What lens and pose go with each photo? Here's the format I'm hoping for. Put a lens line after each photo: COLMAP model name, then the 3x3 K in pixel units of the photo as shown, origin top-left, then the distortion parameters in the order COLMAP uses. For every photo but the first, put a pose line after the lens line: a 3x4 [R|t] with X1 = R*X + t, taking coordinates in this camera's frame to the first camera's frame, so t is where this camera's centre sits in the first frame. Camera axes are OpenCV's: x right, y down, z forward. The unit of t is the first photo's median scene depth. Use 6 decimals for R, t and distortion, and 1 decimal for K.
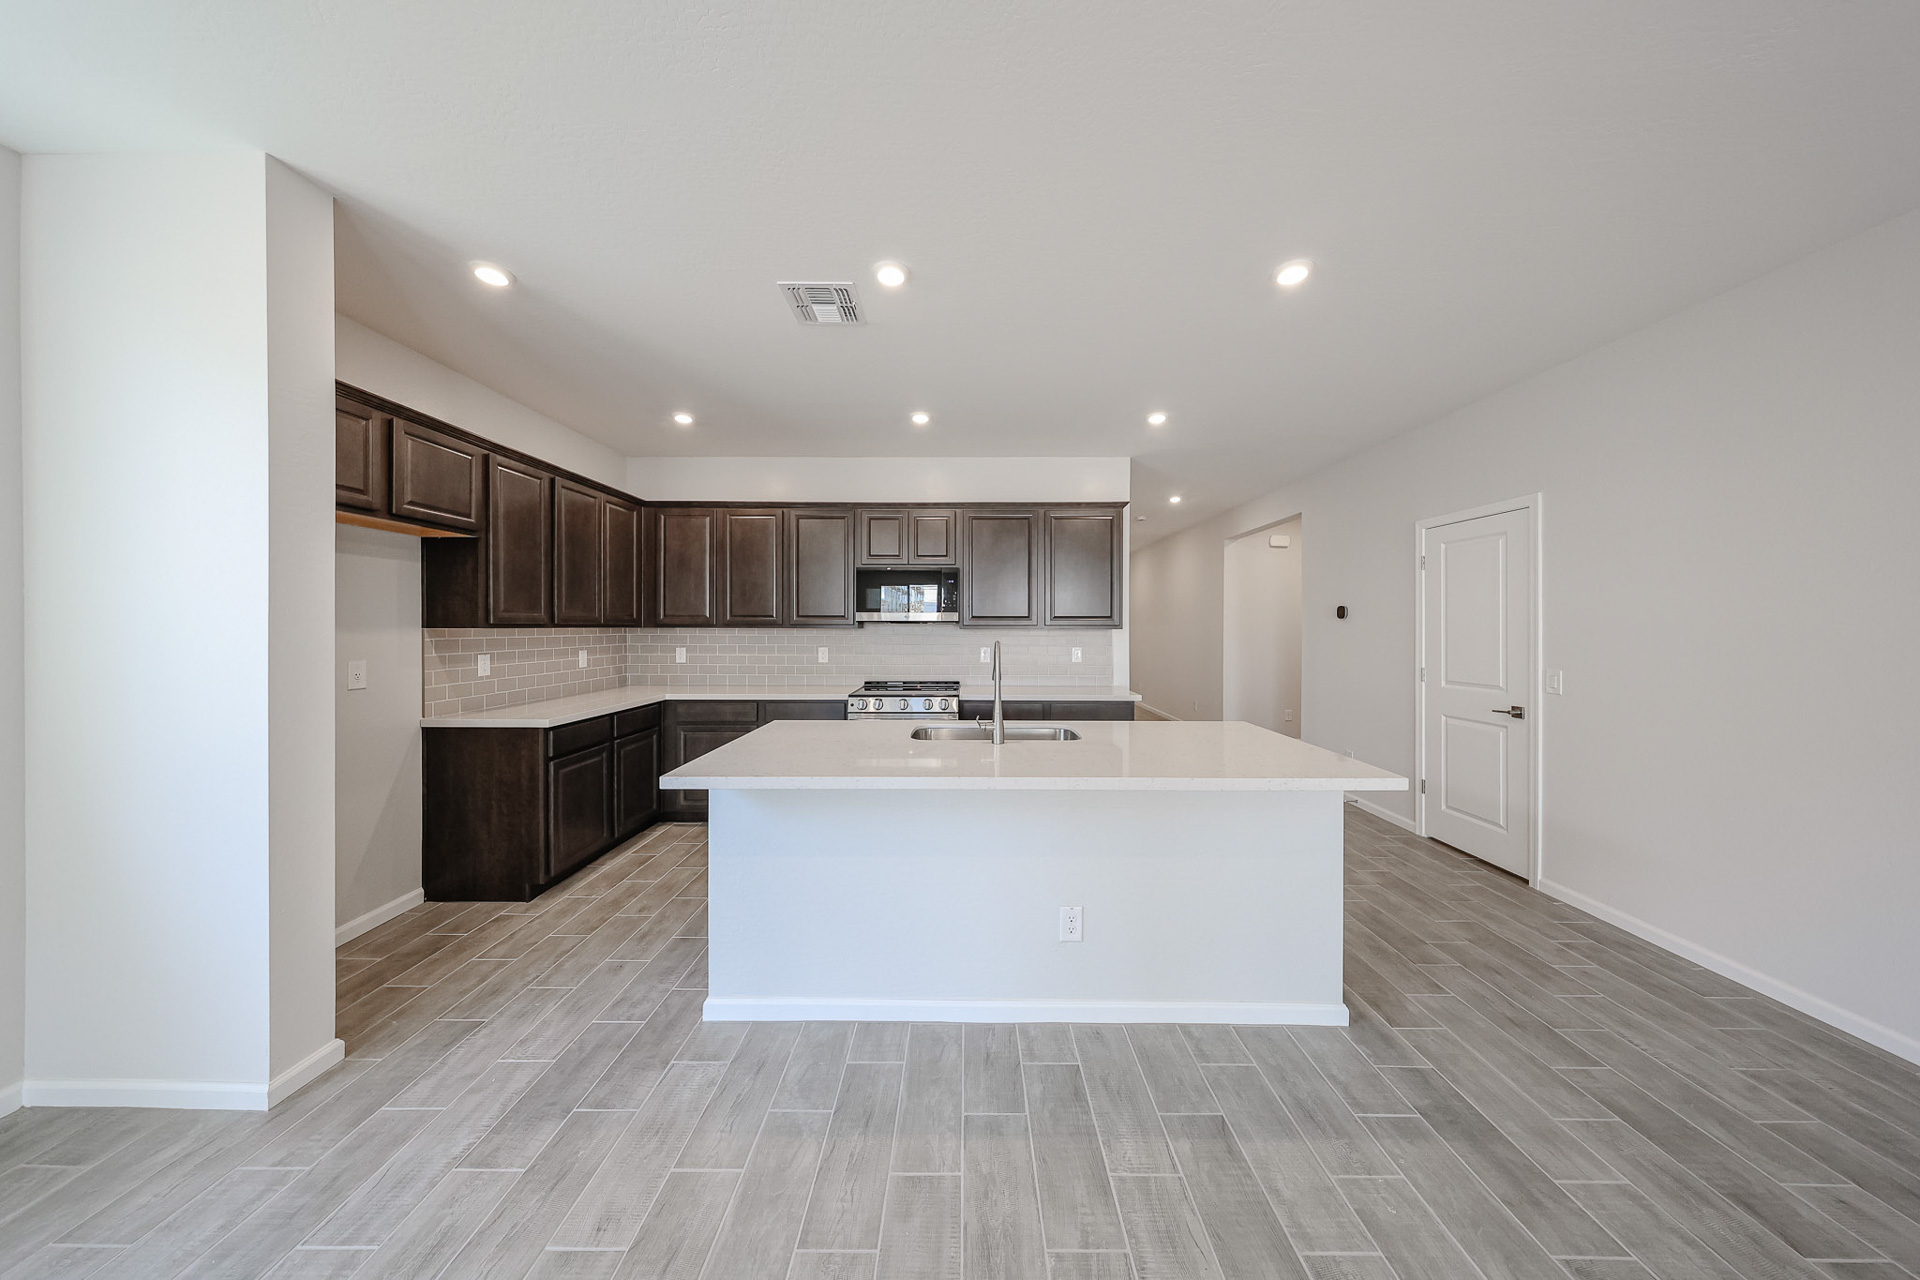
lens RADIAL K [[581.7, 0, 957.3], [0, 581.7, 625.9], [0, 0, 1]] dist [0.001709, 0.000004]
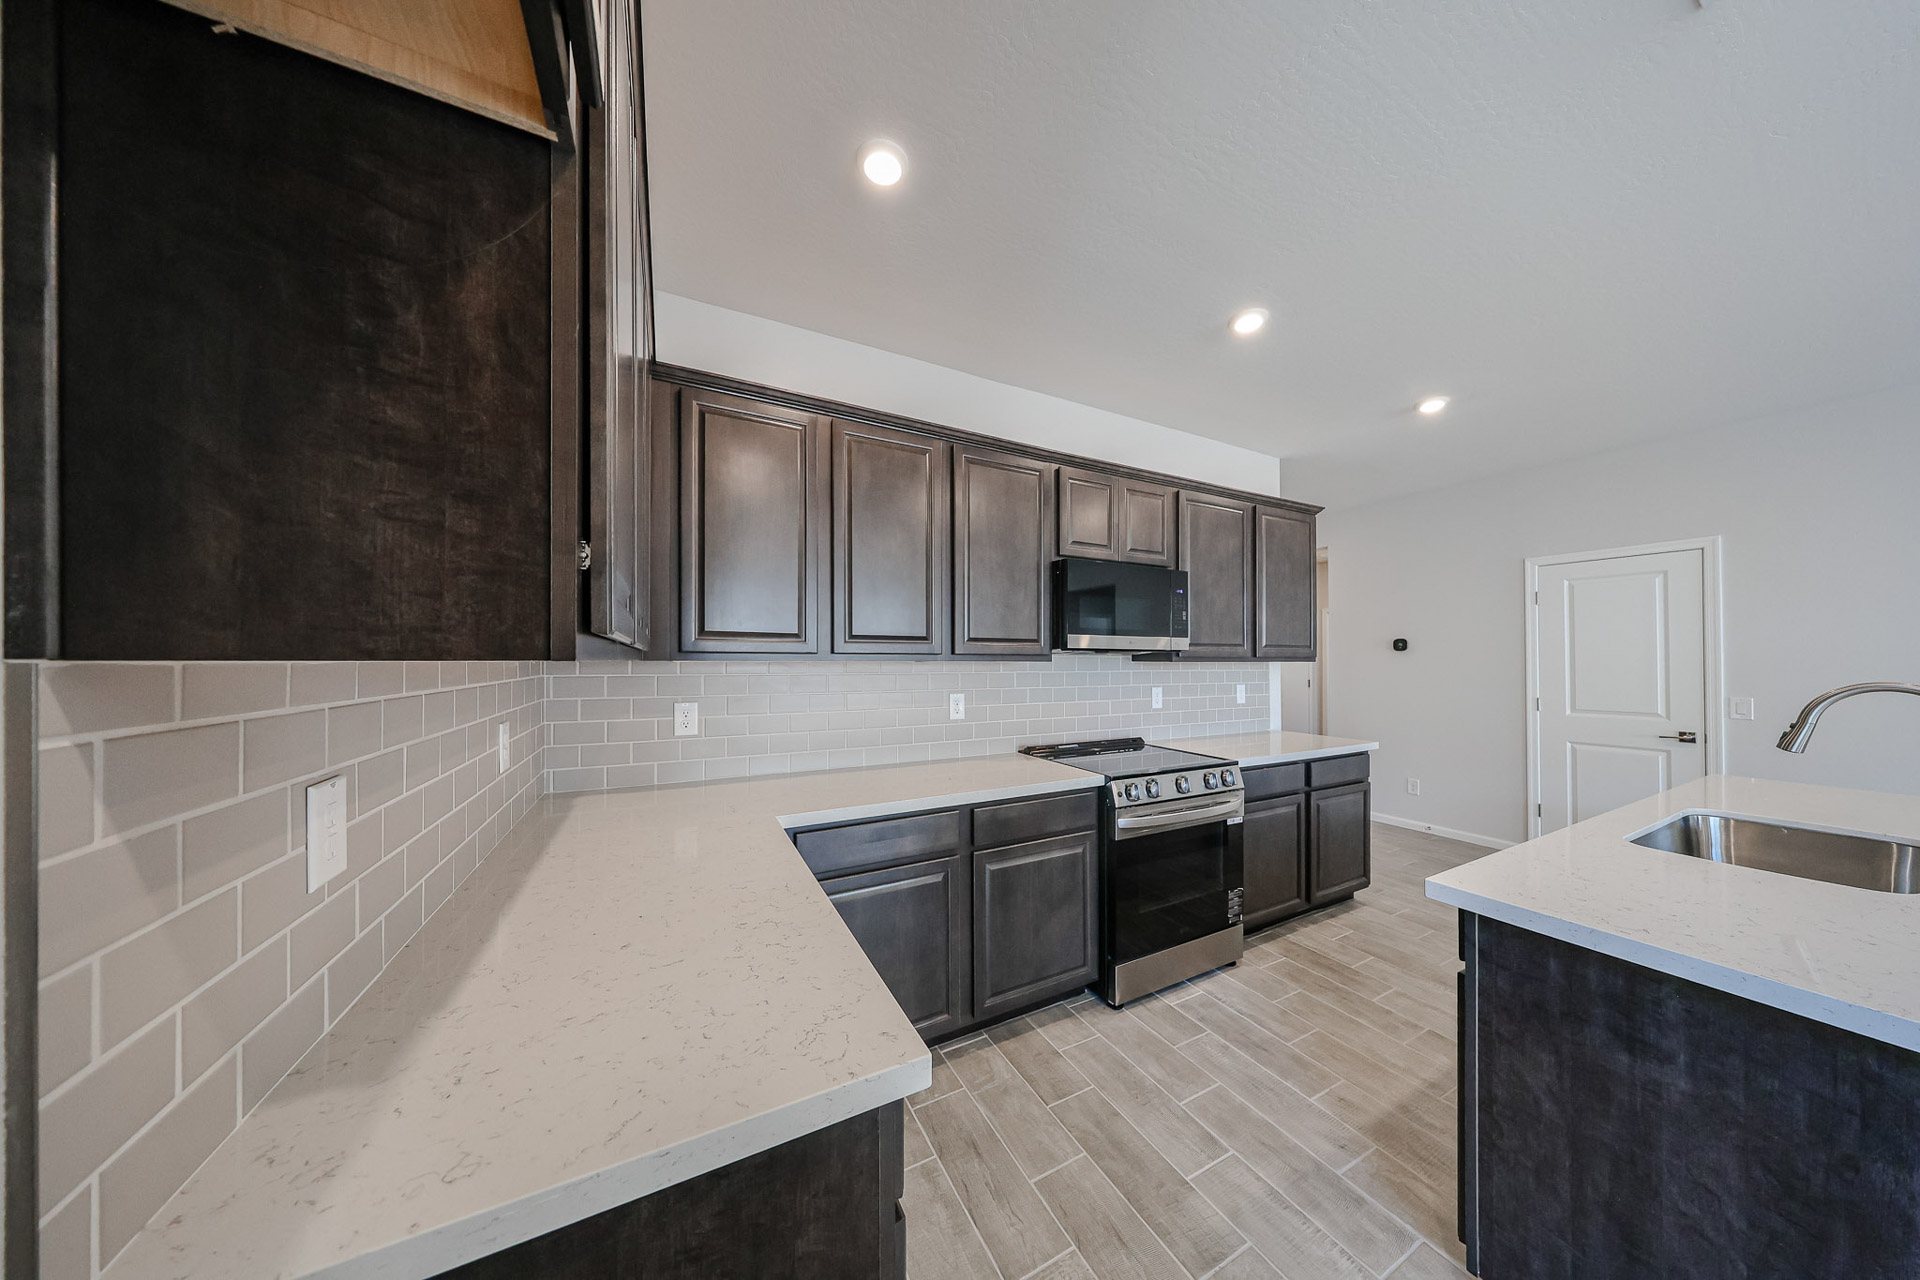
lens RADIAL K [[566.2, 0, 964.8], [0, 566.2, 656.2], [0, 0, 1]] dist [-0.001440, 0.000448]
pose [[0.877036, 0.002775, 0.480417, -0.704488], [-0.000033, 0.999984, -0.005716, 0.003503], [-0.480425, 0.004997, 0.877022, 0.700176]]
